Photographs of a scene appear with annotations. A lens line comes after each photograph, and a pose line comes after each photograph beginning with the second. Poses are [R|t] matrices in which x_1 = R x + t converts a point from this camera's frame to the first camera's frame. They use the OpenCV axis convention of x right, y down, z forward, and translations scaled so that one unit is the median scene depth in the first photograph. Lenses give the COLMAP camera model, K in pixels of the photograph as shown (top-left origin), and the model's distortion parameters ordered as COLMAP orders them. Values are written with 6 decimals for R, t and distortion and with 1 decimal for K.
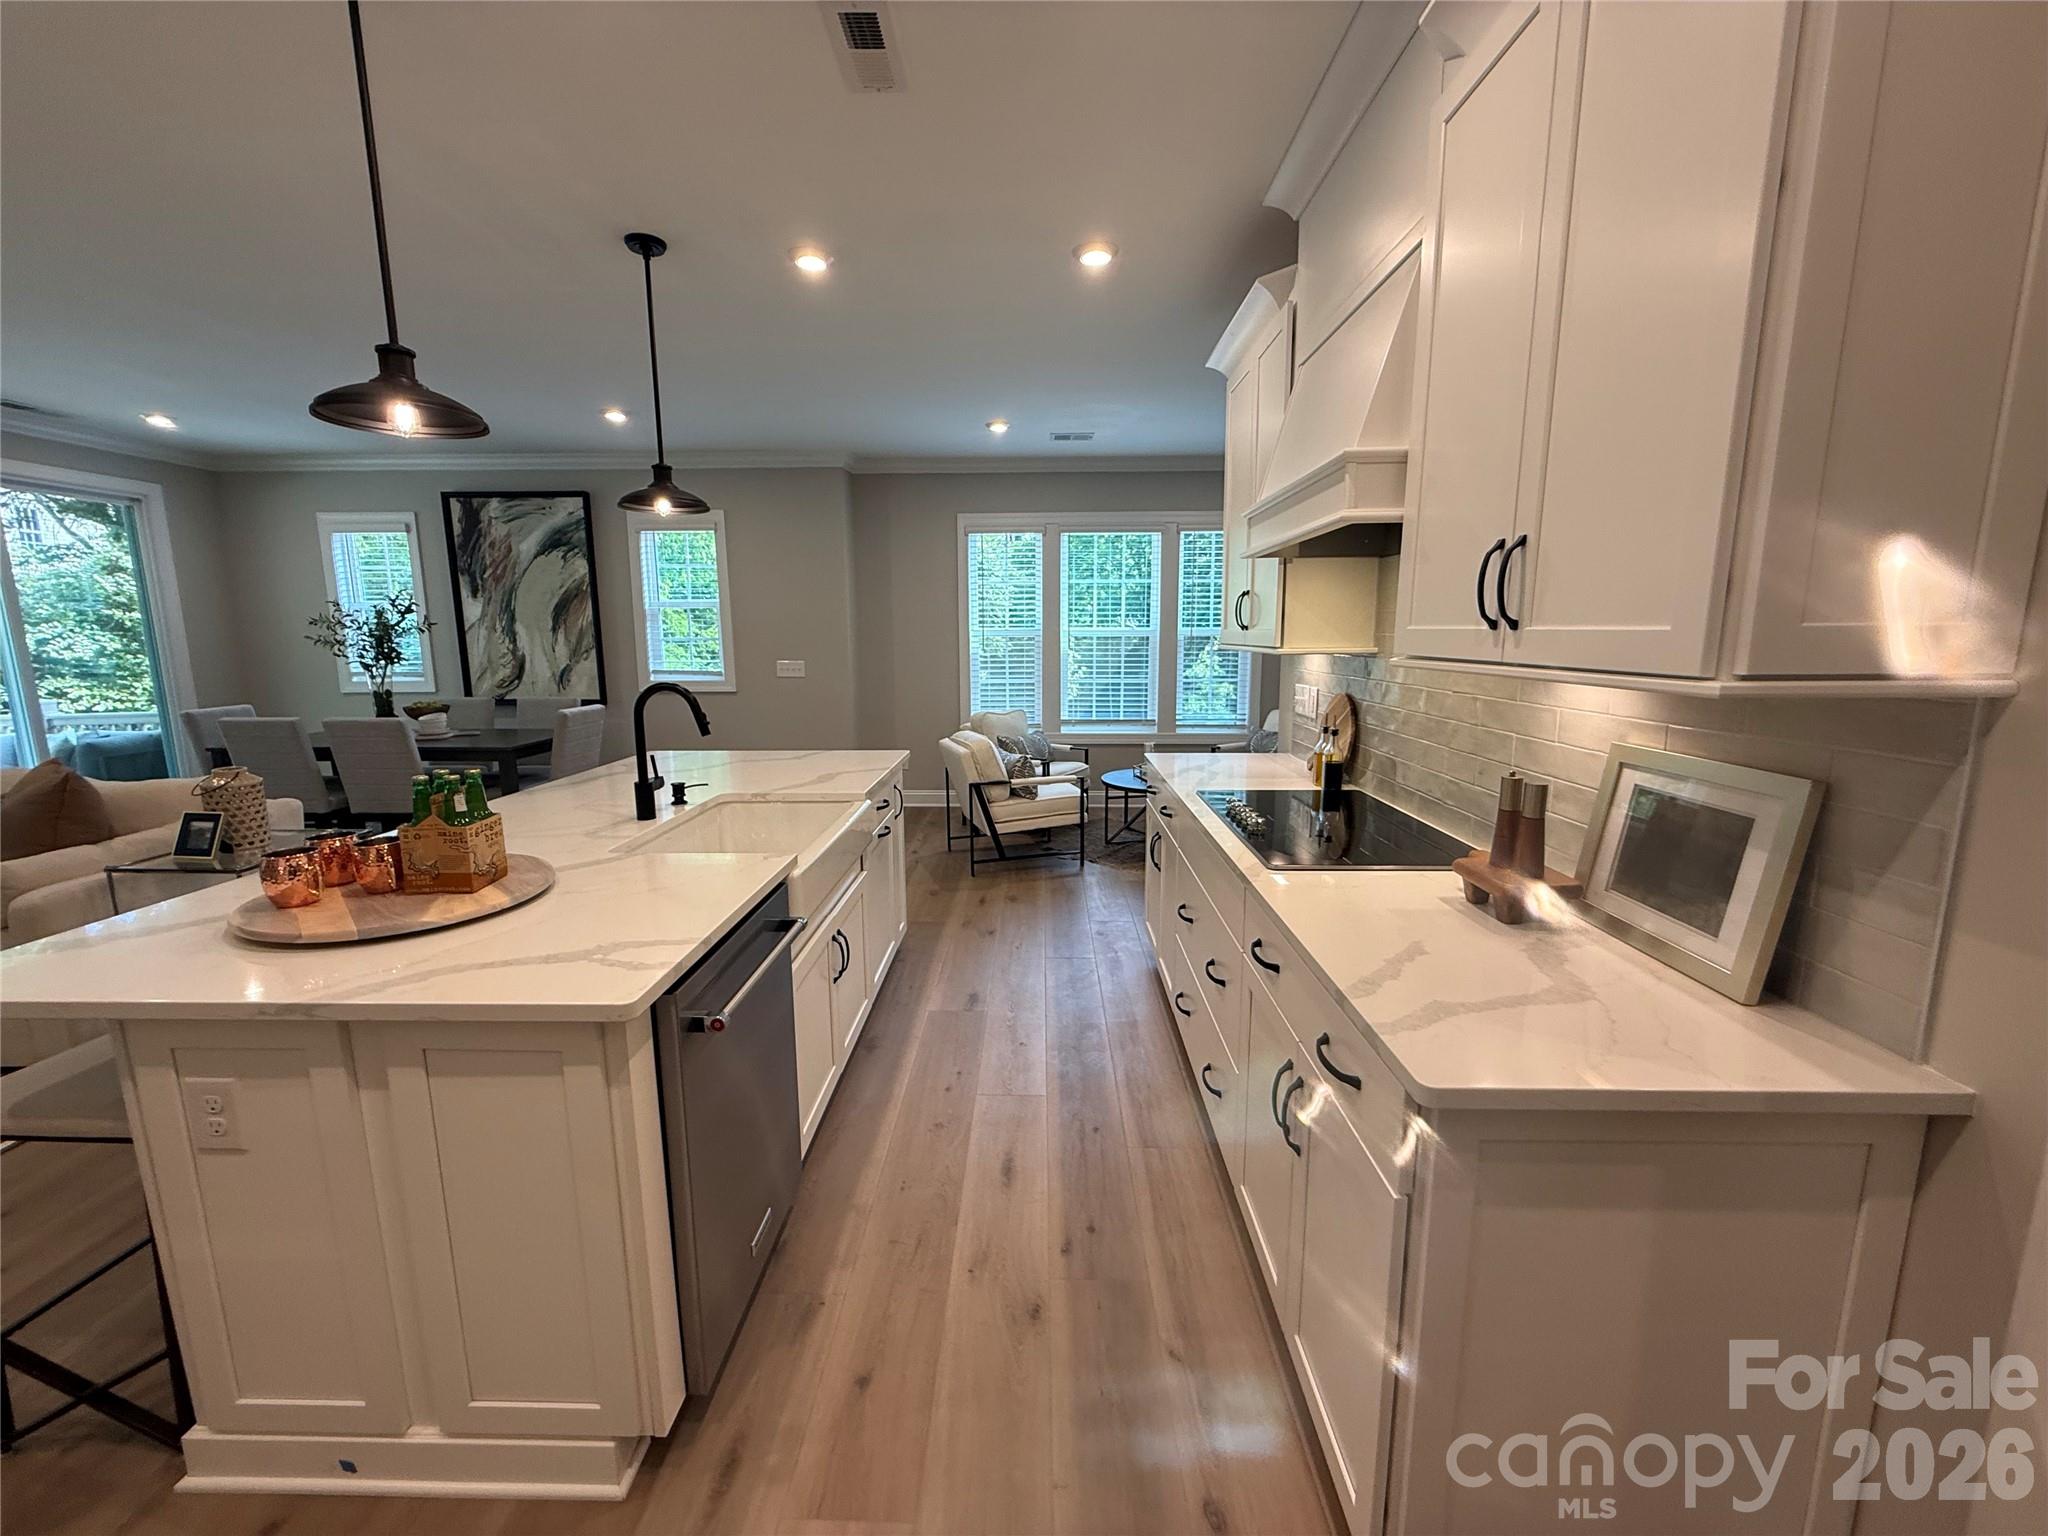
lens RADIAL K [[818.6, 0, 1023.4], [0, 818.6, 766.2], [0, 0, 1]] dist [-0.001097, 0.000327]
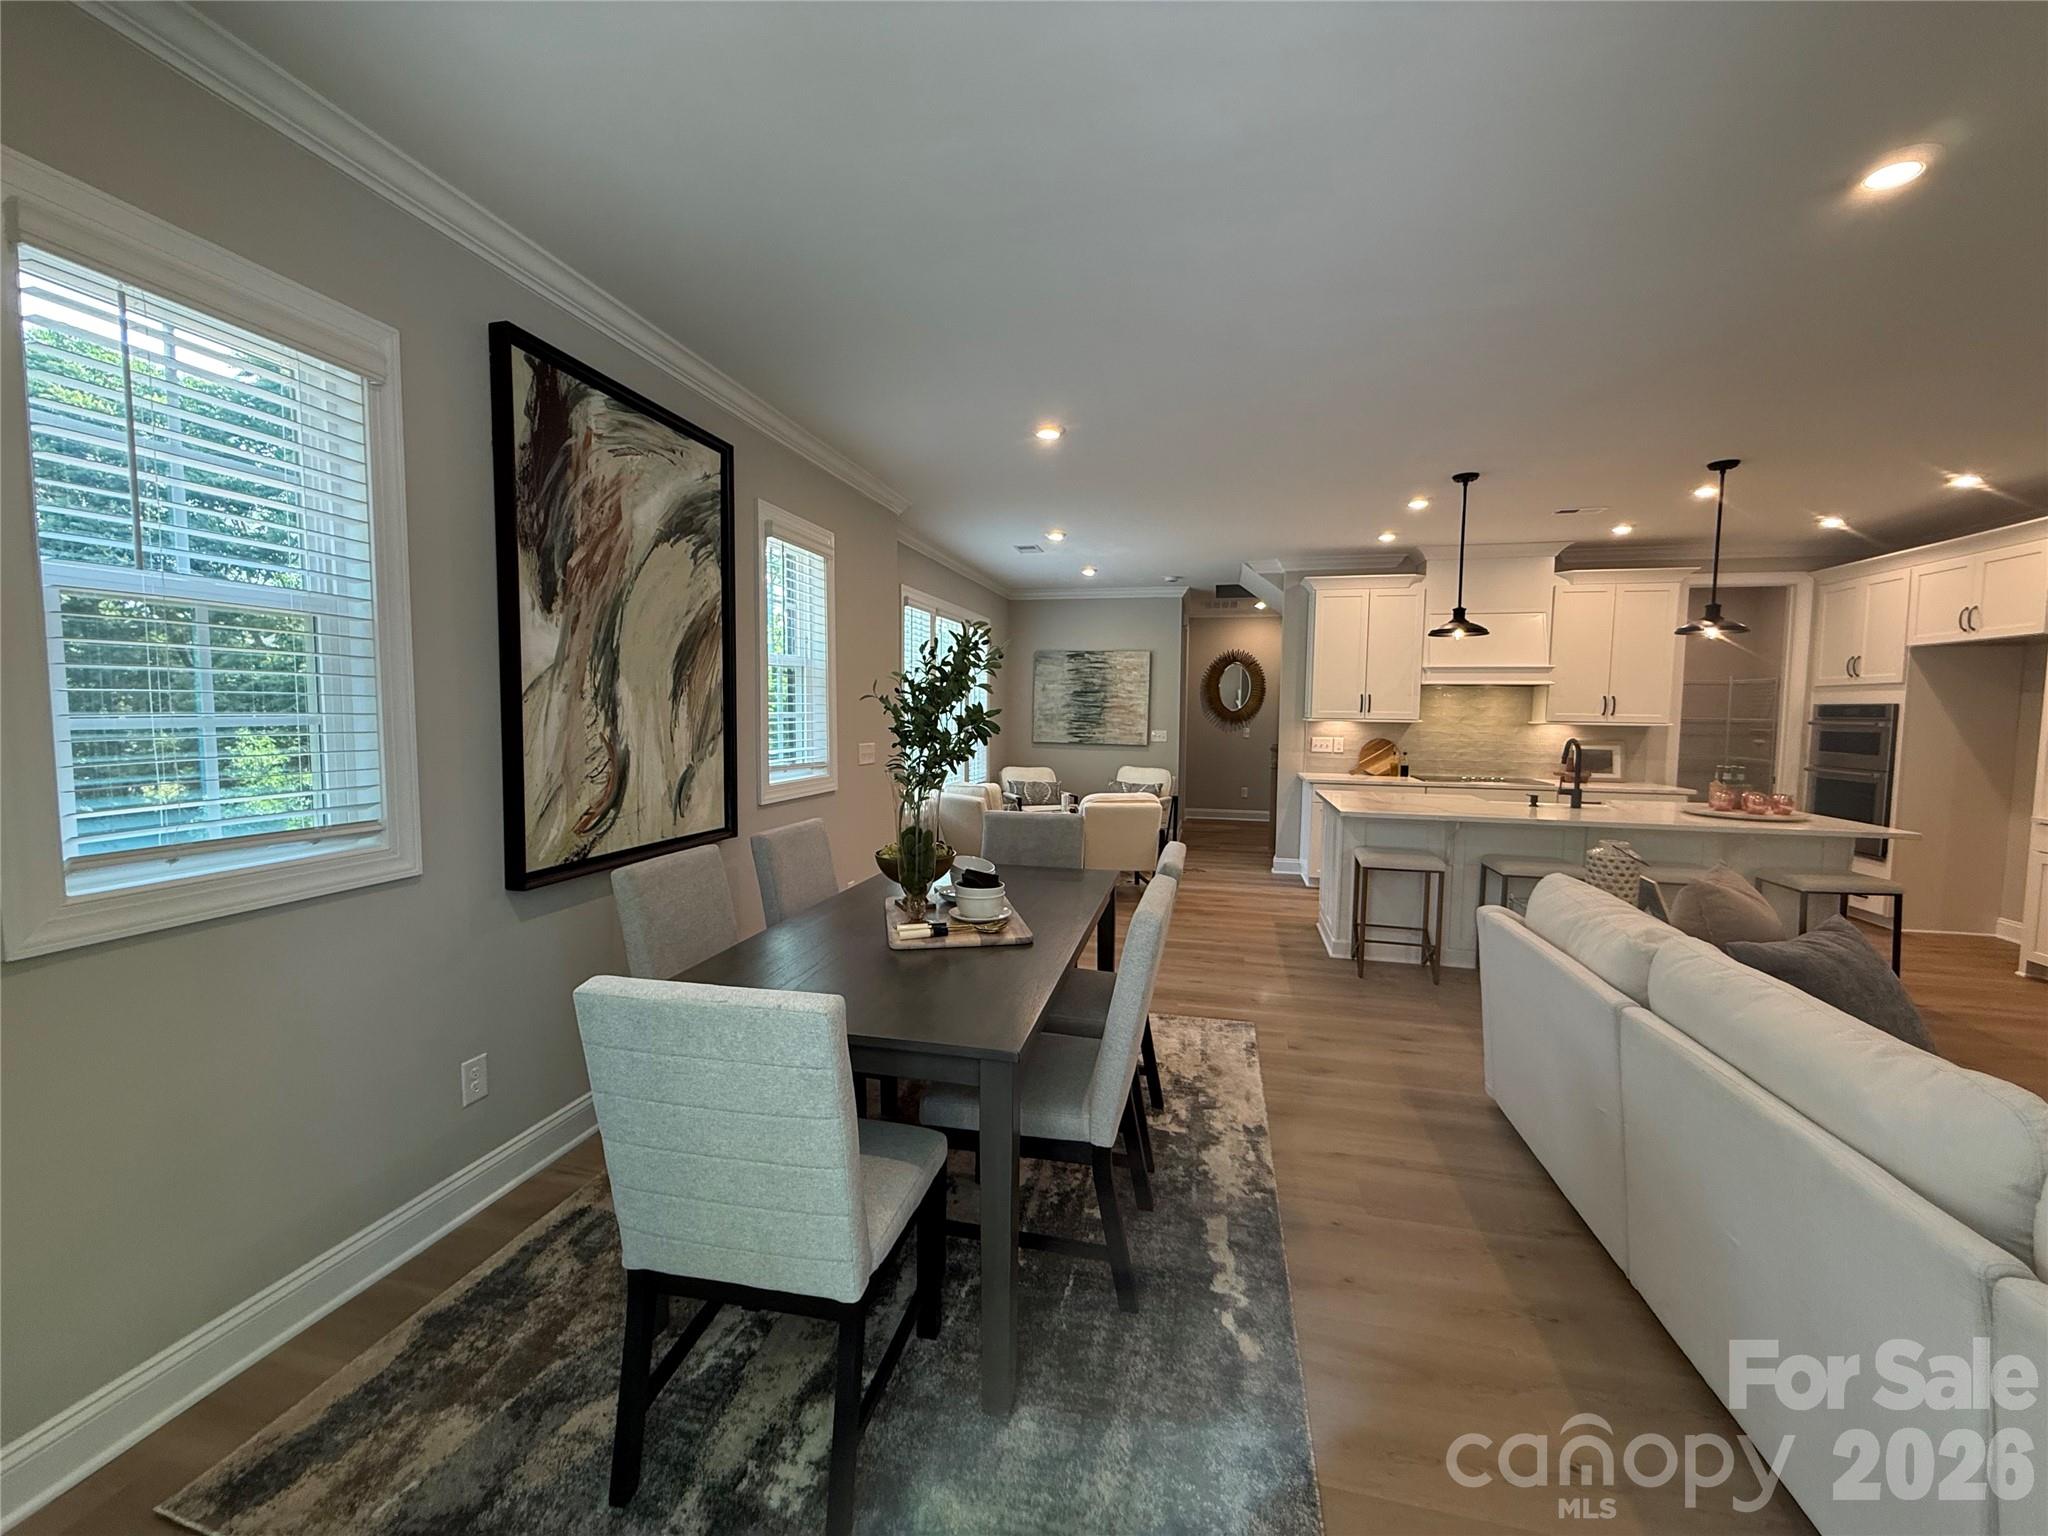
lens RADIAL K [[818.6, 0, 1024.3], [0, 818.6, 772.6], [0, 0, 1]] dist [-0.001097, 0.000327]
pose [[0.210212, -0.069973, 0.975149, -1.023038], [0.145481, 0.988569, 0.039575, -0.112514], [-0.966771, 0.133547, 0.217989, 0.709515]]
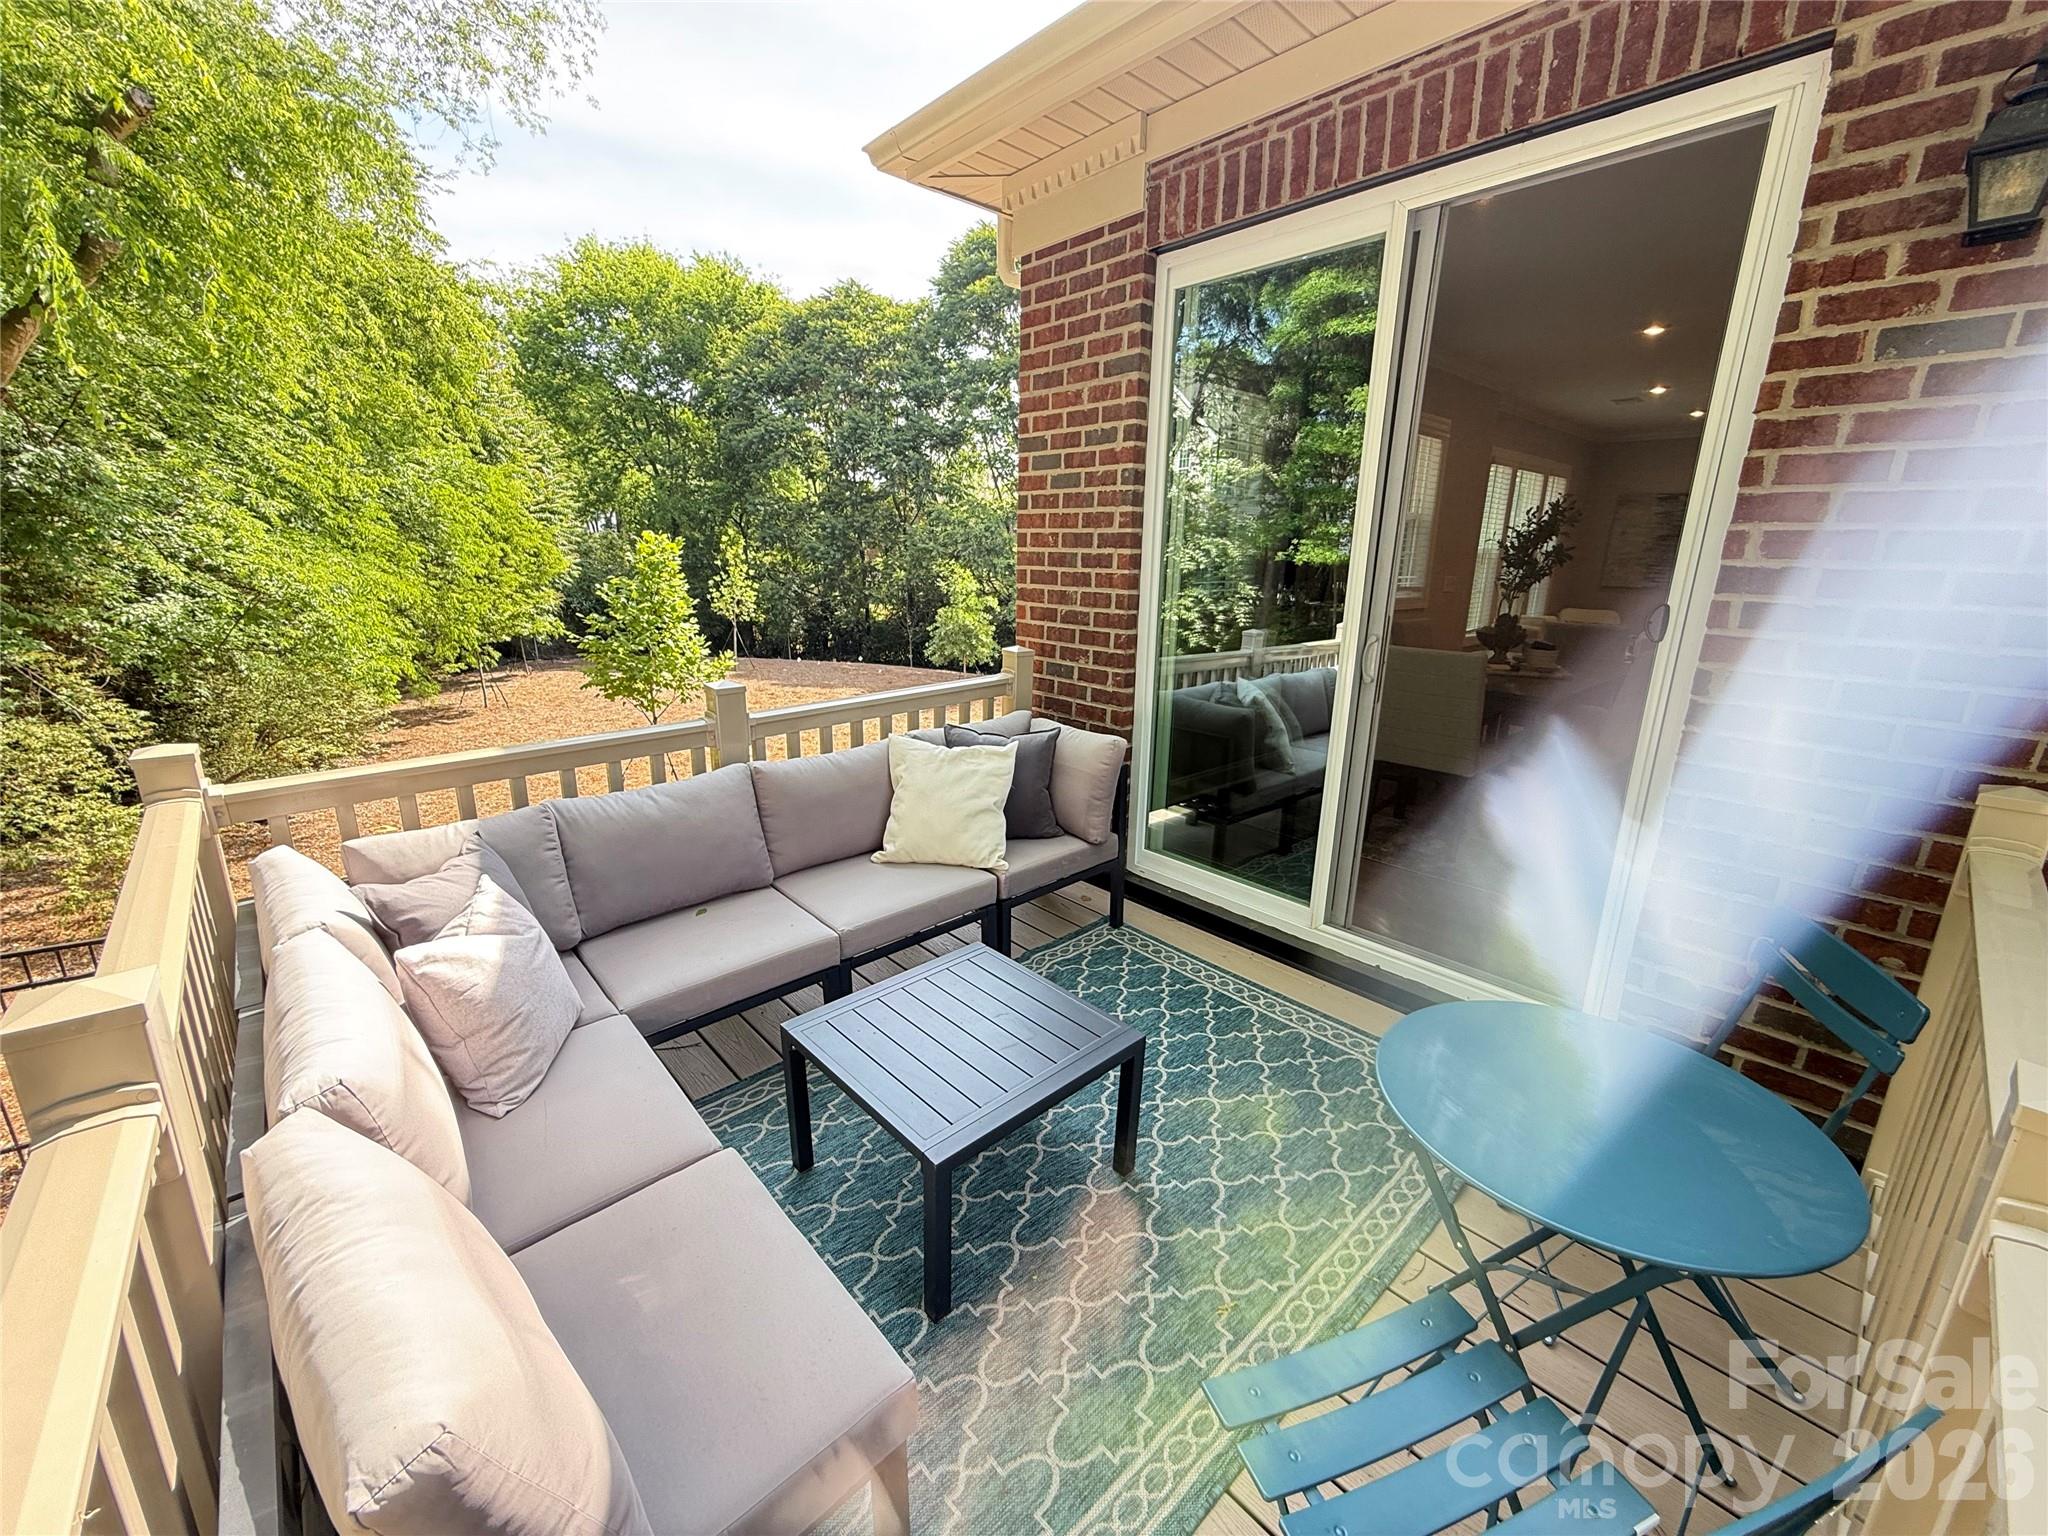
lens RADIAL K [[818.6, 0, 1016.6], [0, 818.6, 762.9], [0, 0, 1]] dist [-0.001097, 0.000327]
pose [[0.729143, -0.159444, 0.665529, -1.437106], [0.091988, 0.986490, 0.135557, -0.089131], [-0.678151, -0.037620, 0.733959, 0.615123]]
